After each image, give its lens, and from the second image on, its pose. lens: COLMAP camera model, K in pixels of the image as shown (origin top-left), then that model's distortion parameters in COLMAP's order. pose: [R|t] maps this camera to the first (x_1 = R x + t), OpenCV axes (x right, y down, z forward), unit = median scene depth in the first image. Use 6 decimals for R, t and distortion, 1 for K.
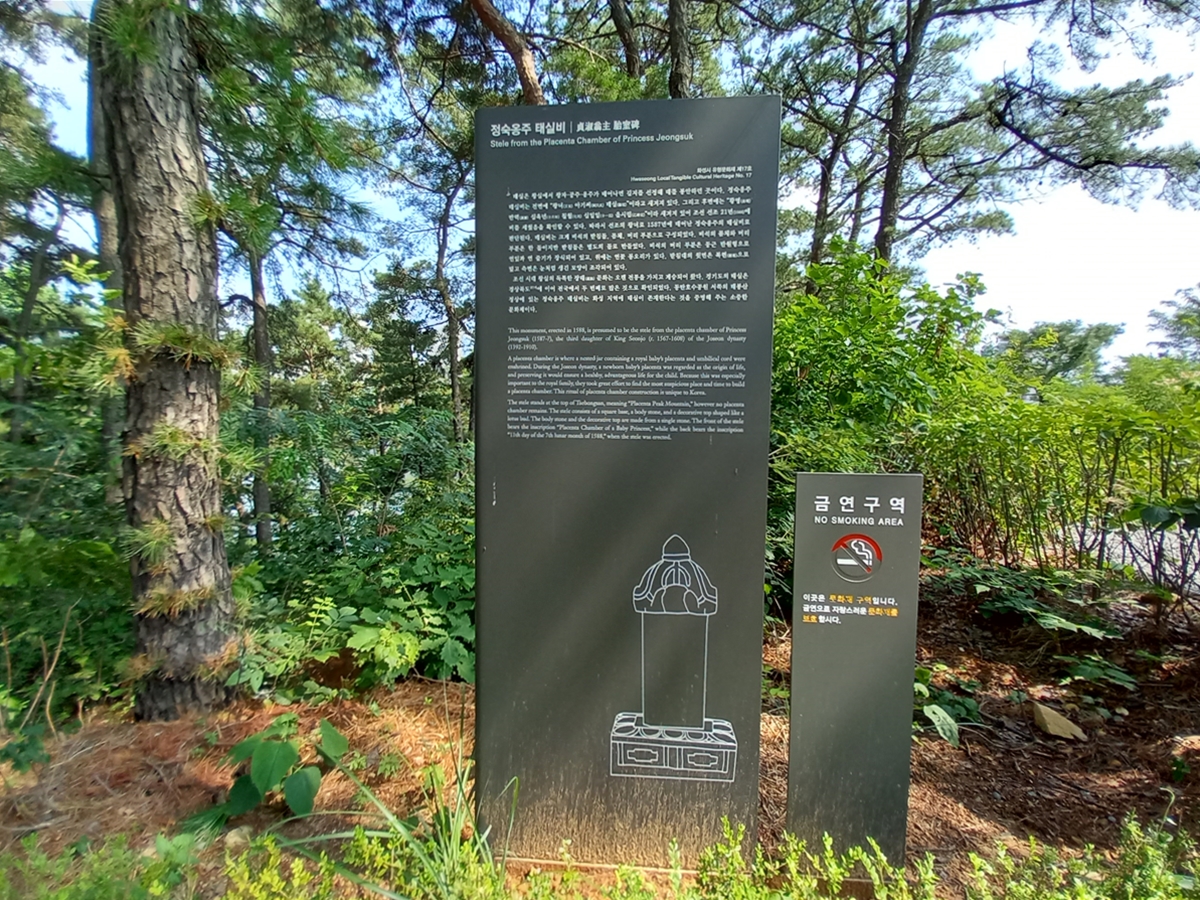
lens RADIAL K [[485.5, 0, 572.0], [0, 485.5, 432.8], [0, 0, 1]] dist [0.028173, -0.020091]
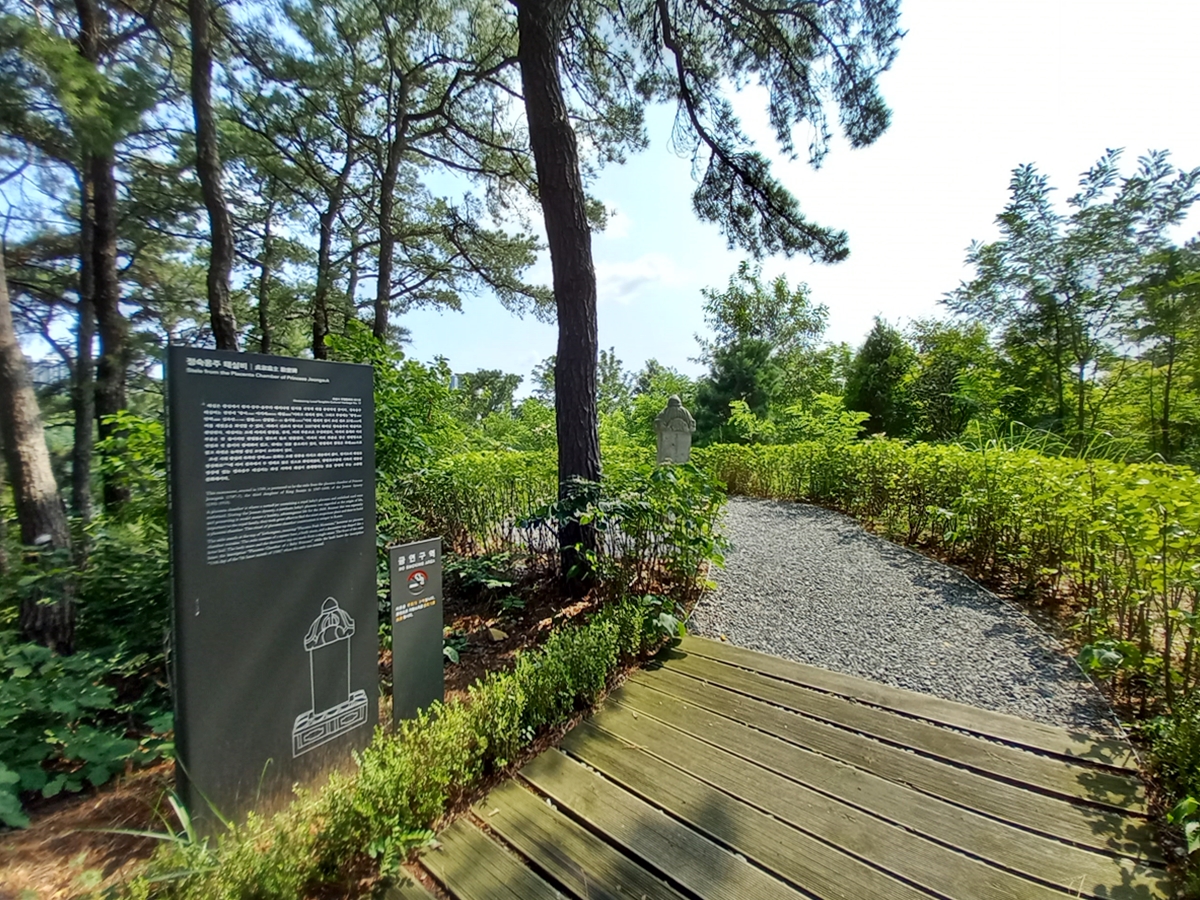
lens RADIAL K [[481.5, 0, 578.7], [0, 481.5, 445.2], [0, 0, 1]] dist [0.023359, -0.018274]
pose [[0.577745, -0.041689, 0.815152, -0.675116], [0.058997, 0.998215, 0.009237, -0.306680], [-0.814083, 0.042755, 0.579173, -0.779307]]
